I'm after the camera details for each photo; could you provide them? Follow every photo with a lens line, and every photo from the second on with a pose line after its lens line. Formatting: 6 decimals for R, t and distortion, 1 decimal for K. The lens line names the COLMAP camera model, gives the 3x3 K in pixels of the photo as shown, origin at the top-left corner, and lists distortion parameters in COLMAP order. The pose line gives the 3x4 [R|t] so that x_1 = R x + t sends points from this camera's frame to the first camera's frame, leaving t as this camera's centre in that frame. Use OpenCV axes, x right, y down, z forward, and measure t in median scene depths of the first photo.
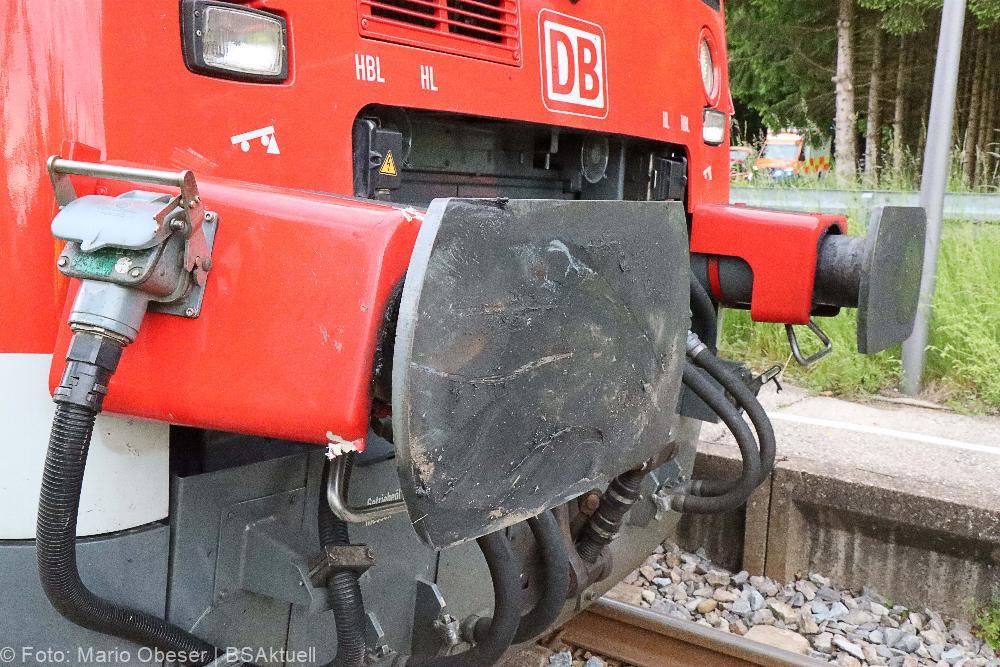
lens RADIAL K [[1019.8, 0, 500.0], [0, 1019.8, 333.5], [0, 0, 1]] dist [0.002118, 0.003332]
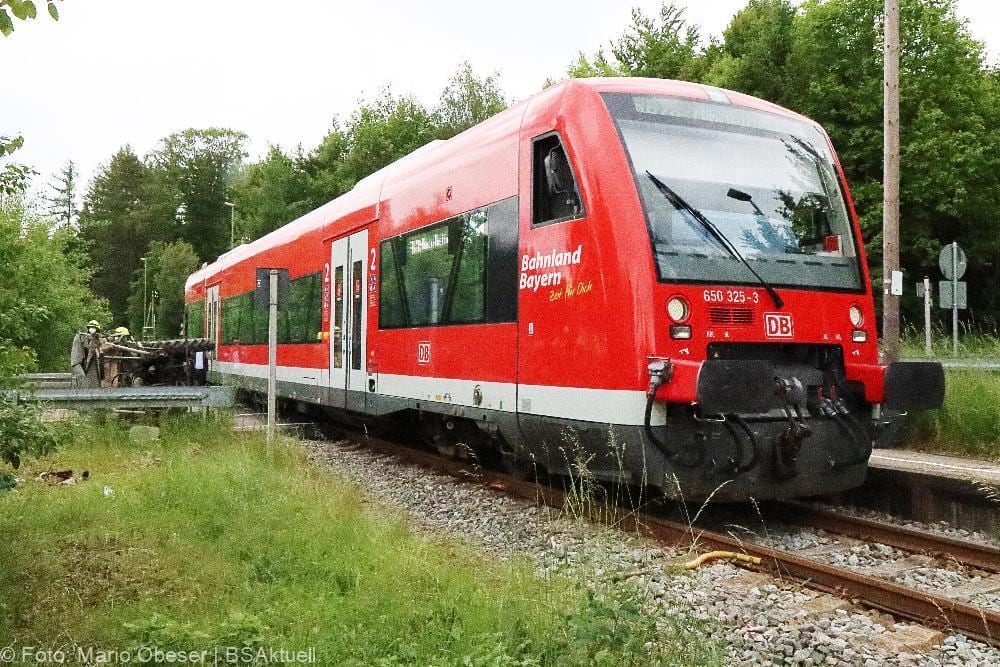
lens RADIAL K [[929.1, 0, 498.5], [0, 929.1, 319.7], [0, 0, 1]] dist [0.010986, 0.016859]
pose [[0.865757, -0.057278, -0.497177, 1.112648], [-0.043497, 0.981058, -0.188768, 0.497799], [0.498572, 0.185053, 0.846866, -2.981092]]
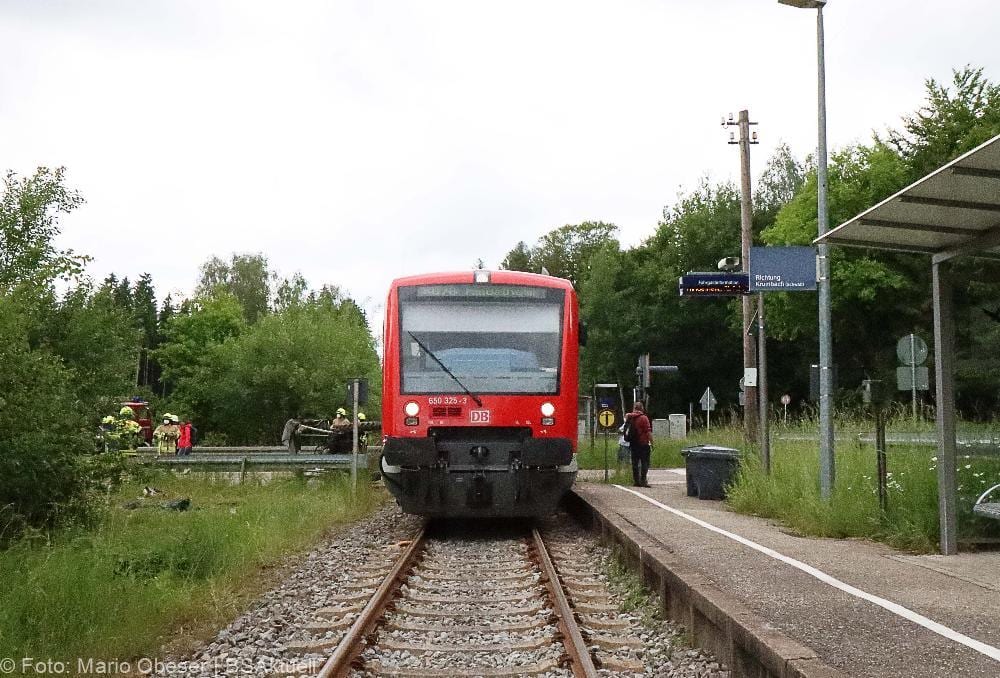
lens RADIAL K [[944.6, 0, 568.6], [0, 944.6, 361.3], [0, 0, 1]] dist [0.048445, -0.020479]
pose [[0.628993, -0.101154, -0.770802, 6.393462], [-0.086690, 0.976189, -0.198849, 0.666093], [0.772562, 0.191895, 0.605247, -2.793968]]
